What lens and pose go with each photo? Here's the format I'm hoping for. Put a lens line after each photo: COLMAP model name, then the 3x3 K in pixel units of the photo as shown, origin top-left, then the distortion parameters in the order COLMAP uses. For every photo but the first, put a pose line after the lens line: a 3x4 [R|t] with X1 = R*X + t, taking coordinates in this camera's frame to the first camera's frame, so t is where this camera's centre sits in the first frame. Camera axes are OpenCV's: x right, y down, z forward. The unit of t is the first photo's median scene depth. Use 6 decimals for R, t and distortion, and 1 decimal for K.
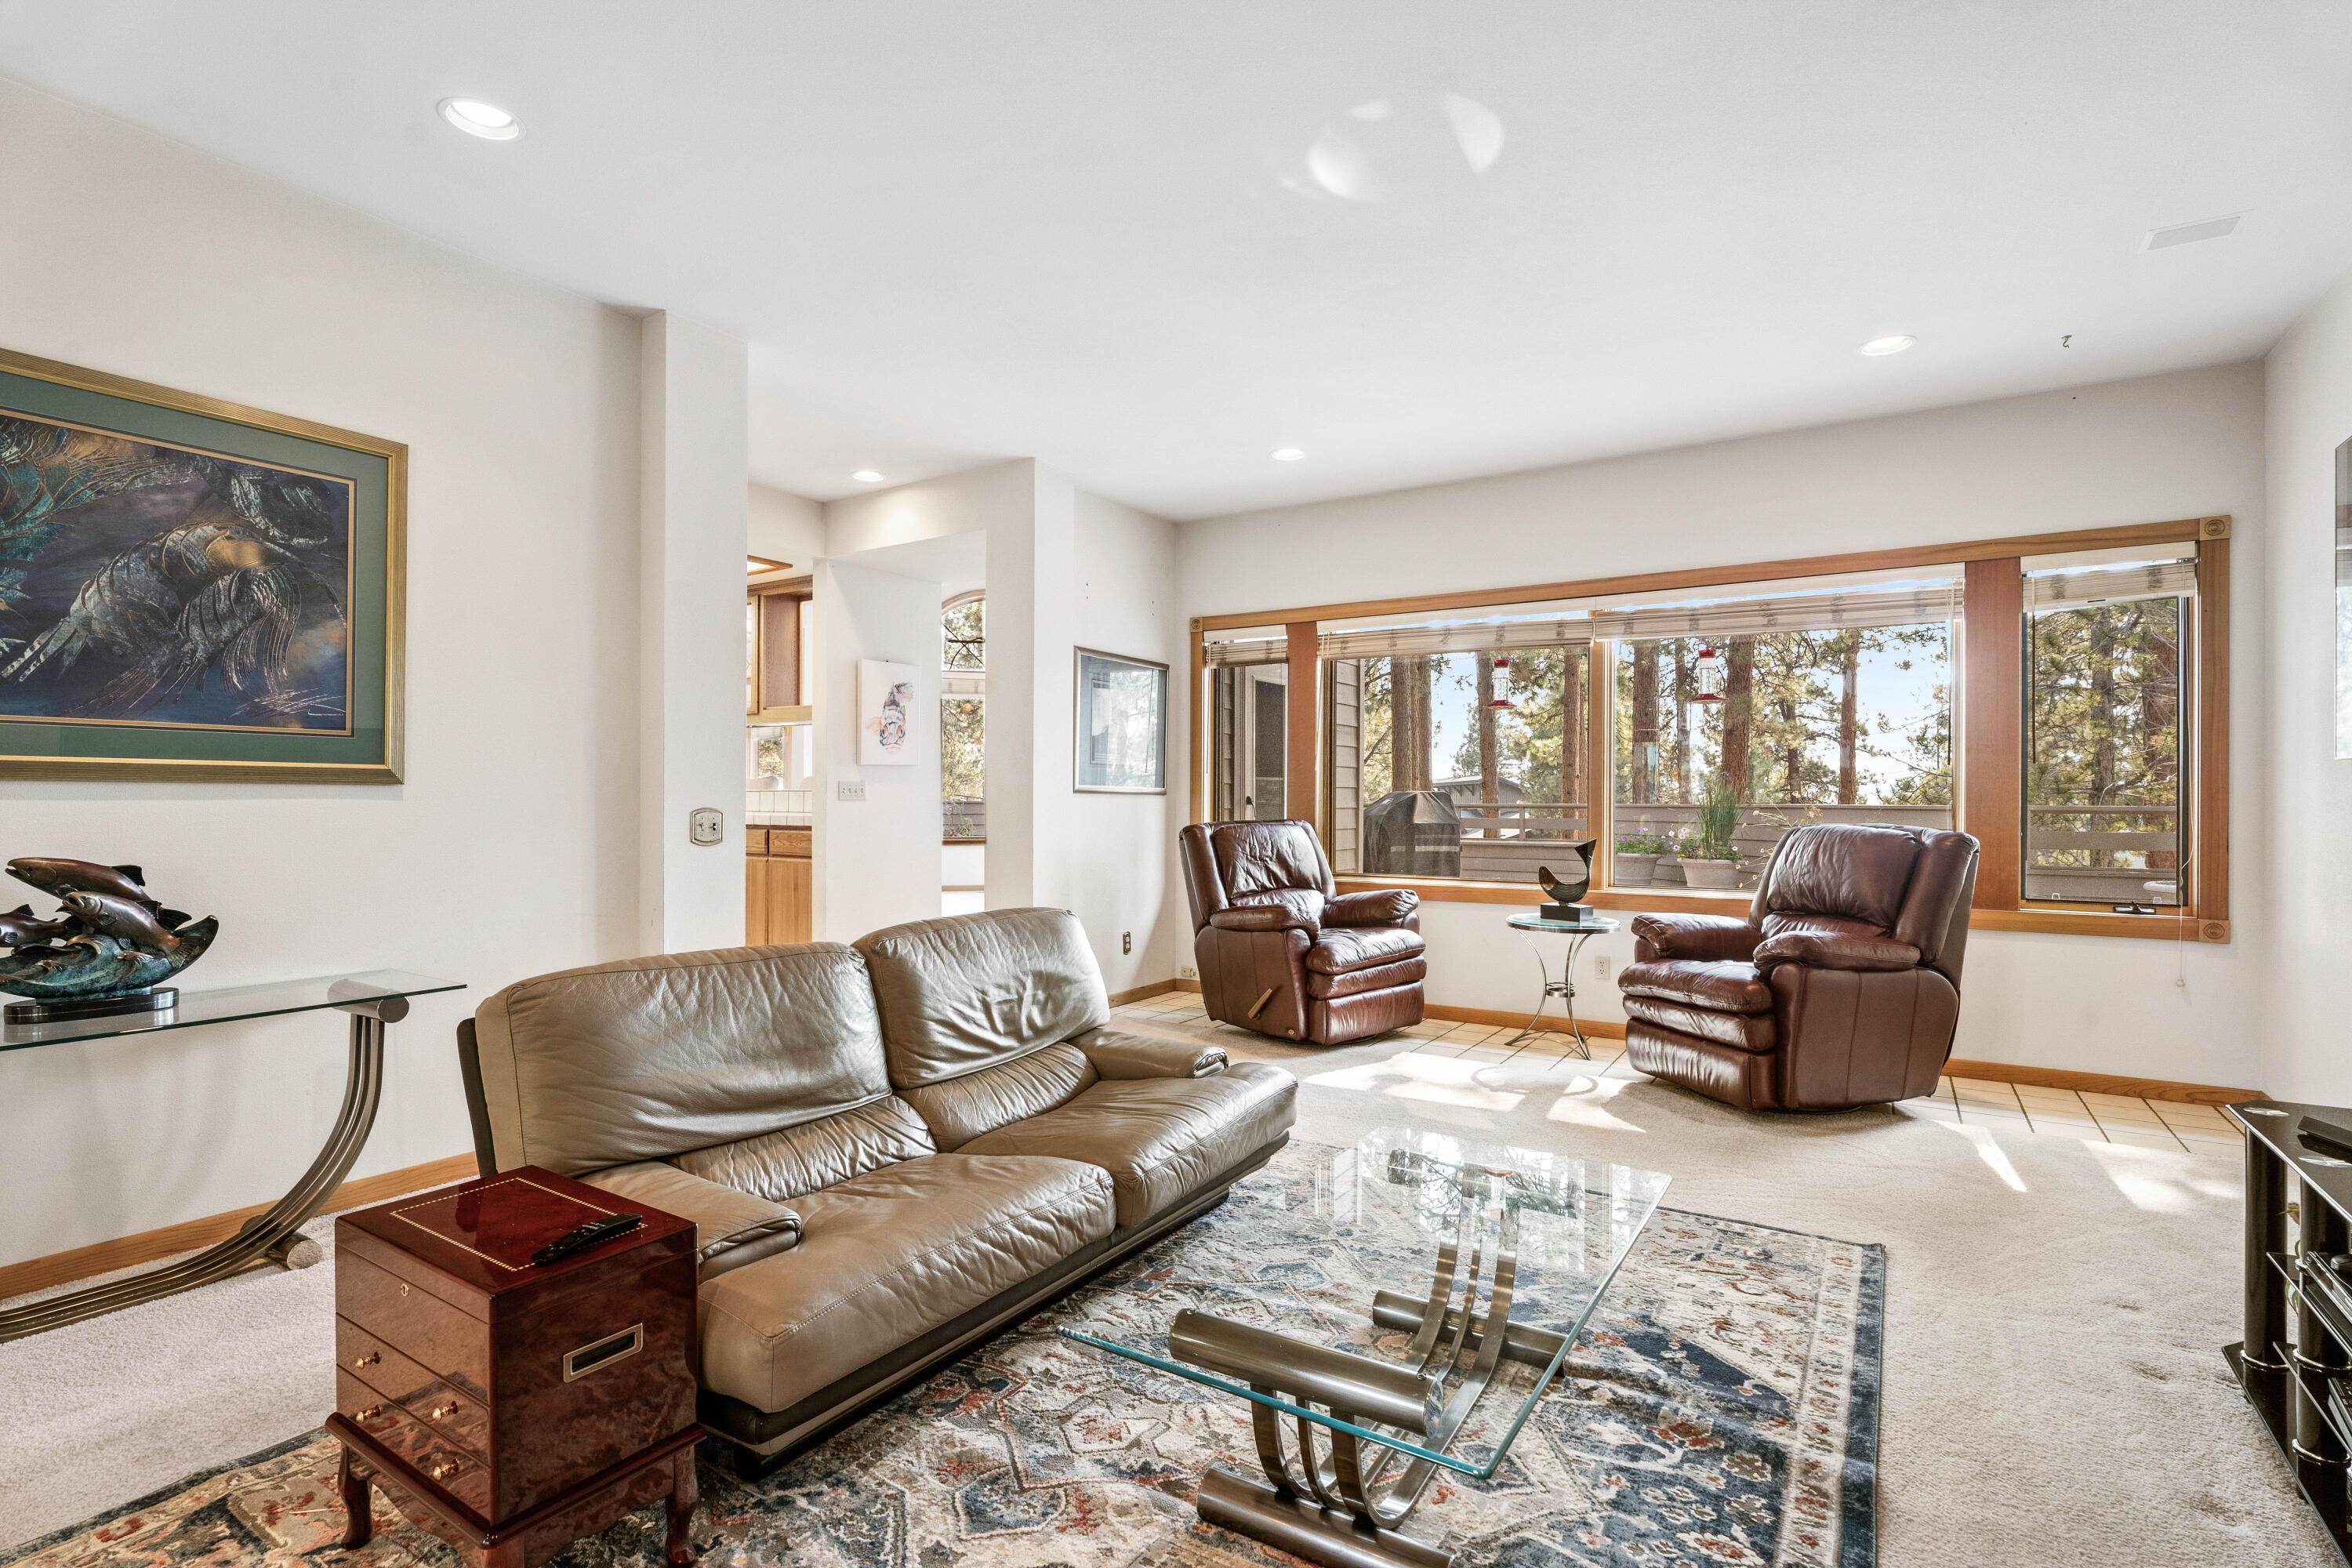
lens RADIAL K [[1123.4, 0, 1176.9], [0, 1123.4, 788.8], [0, 0, 1]] dist [-0.009939, 0.001375]
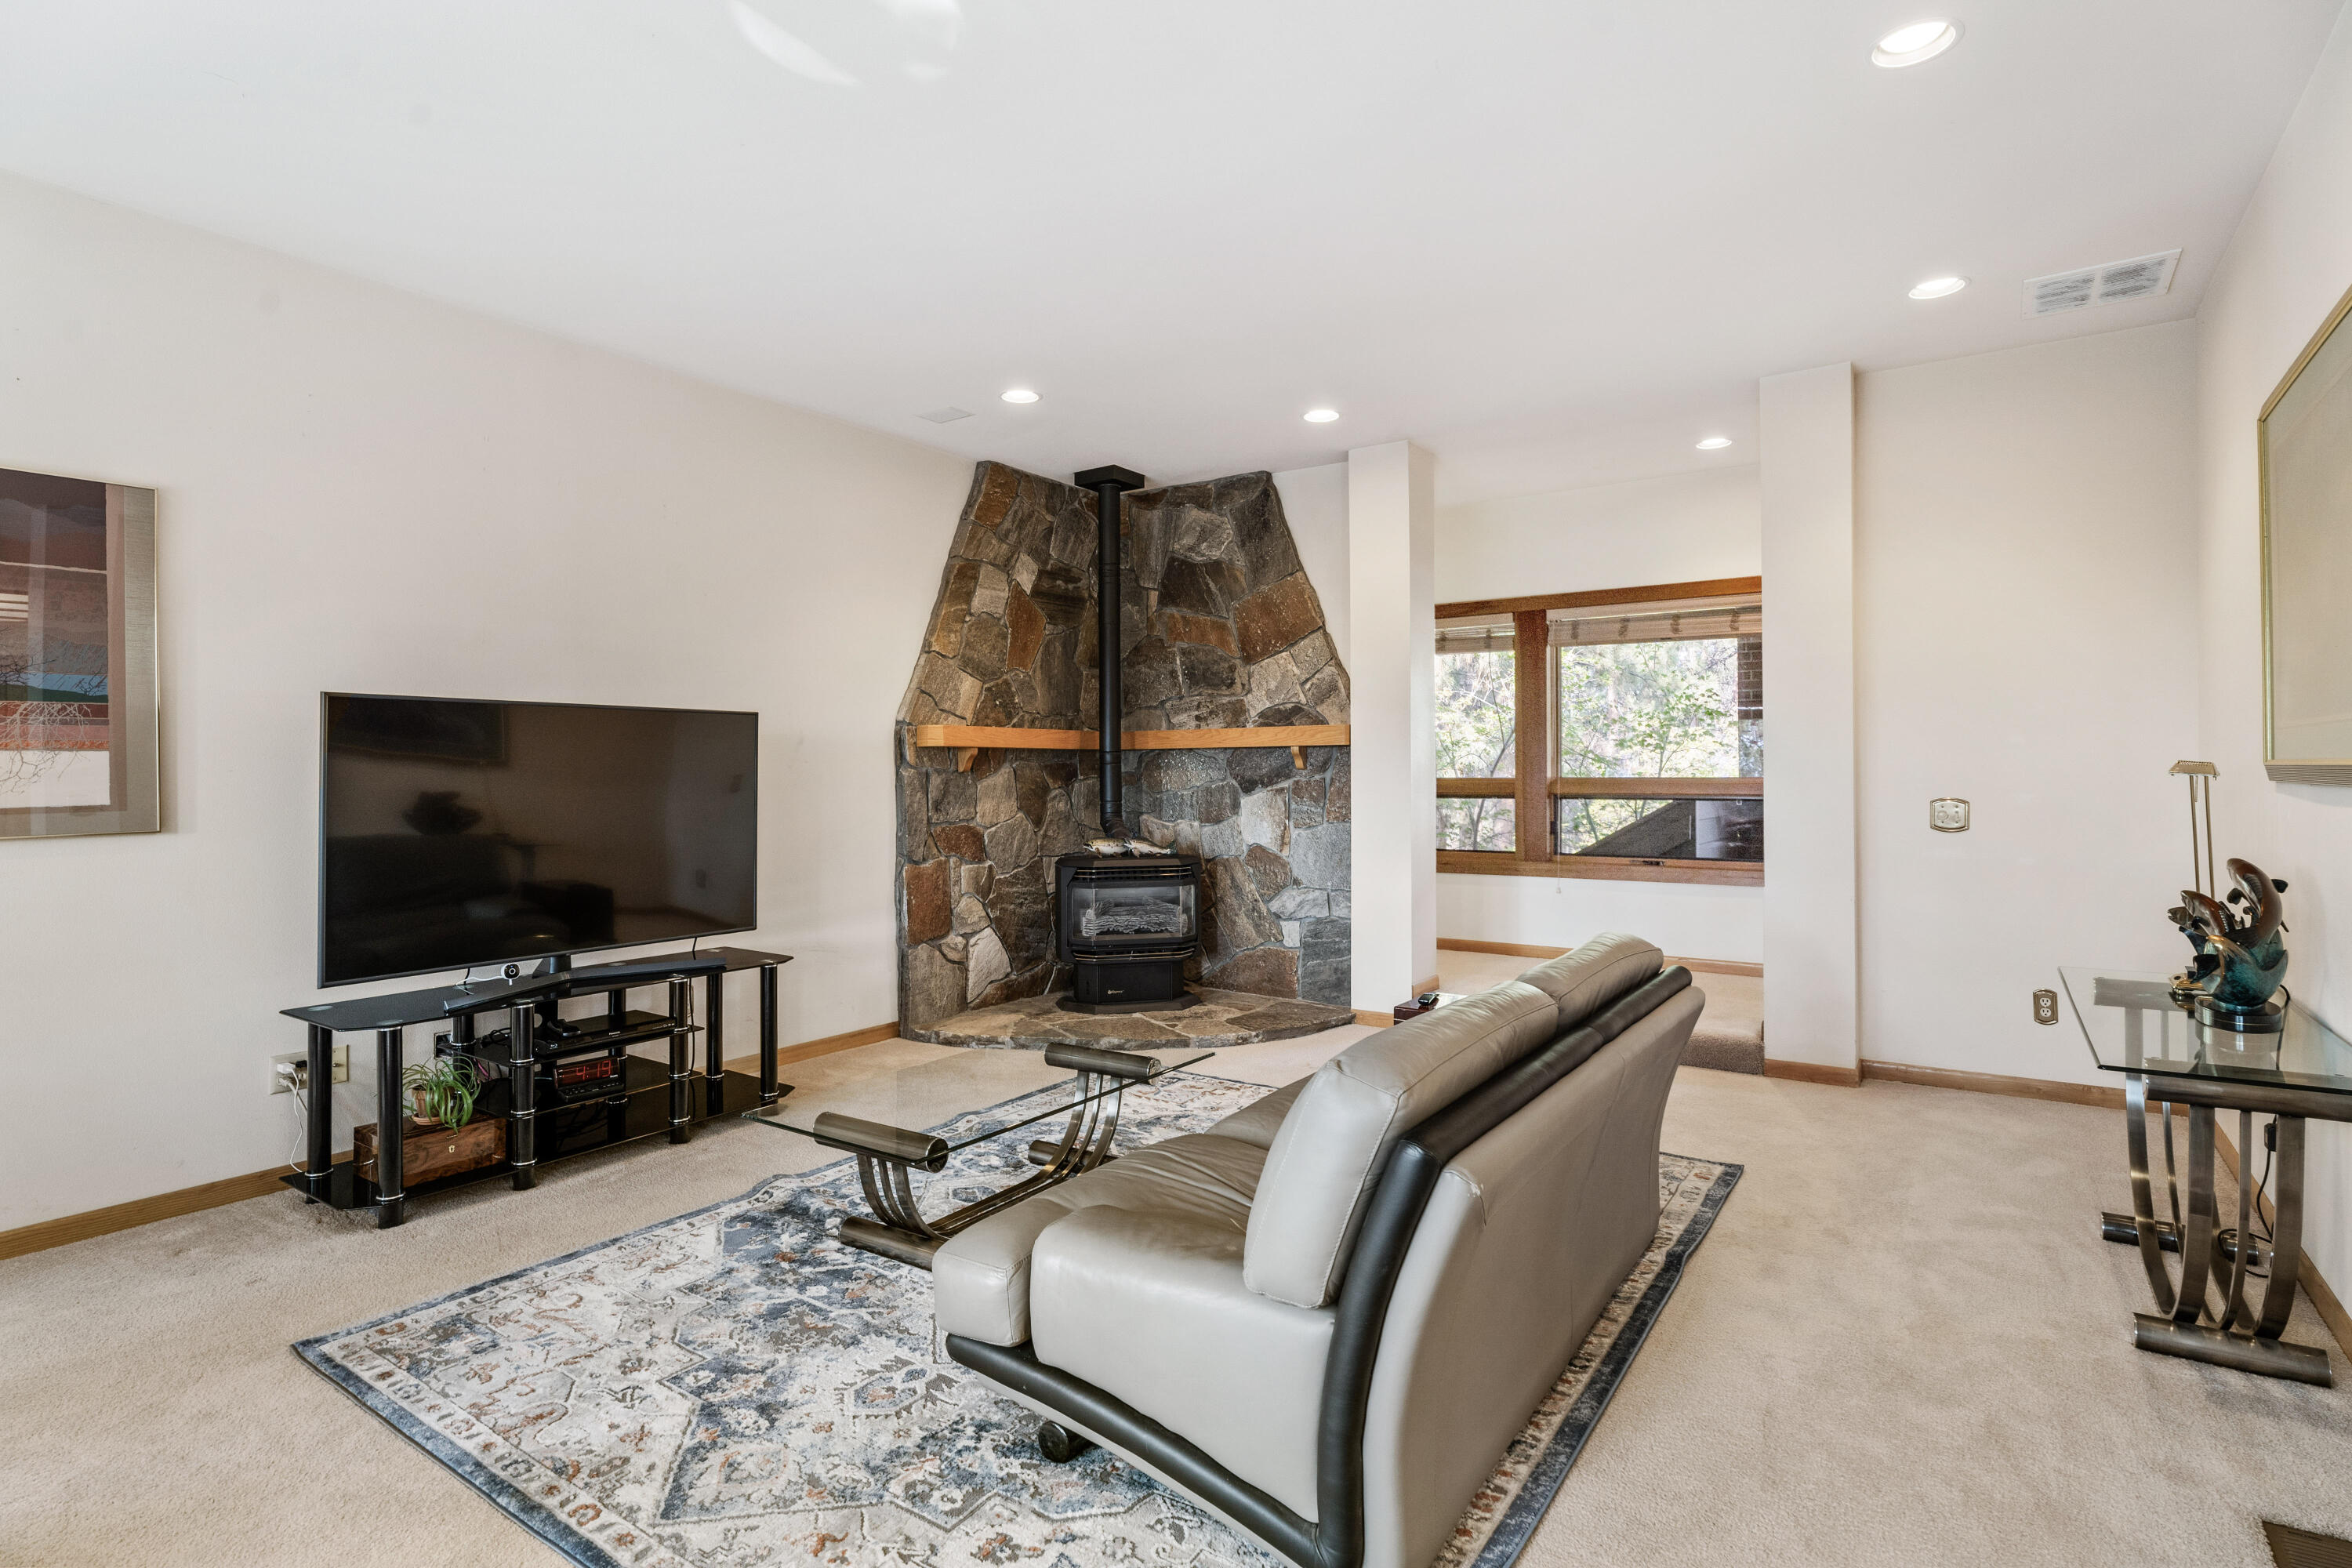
lens RADIAL K [[1123.4, 0, 1173.1], [0, 1123.4, 773.2], [0, 0, 1]] dist [-0.009939, 0.001375]
pose [[-0.999412, -0.003435, 0.034127, -0.079082], [-0.003408, 0.999994, 0.000876, -0.038877], [-0.034130, 0.000759, -0.999417, 2.313902]]
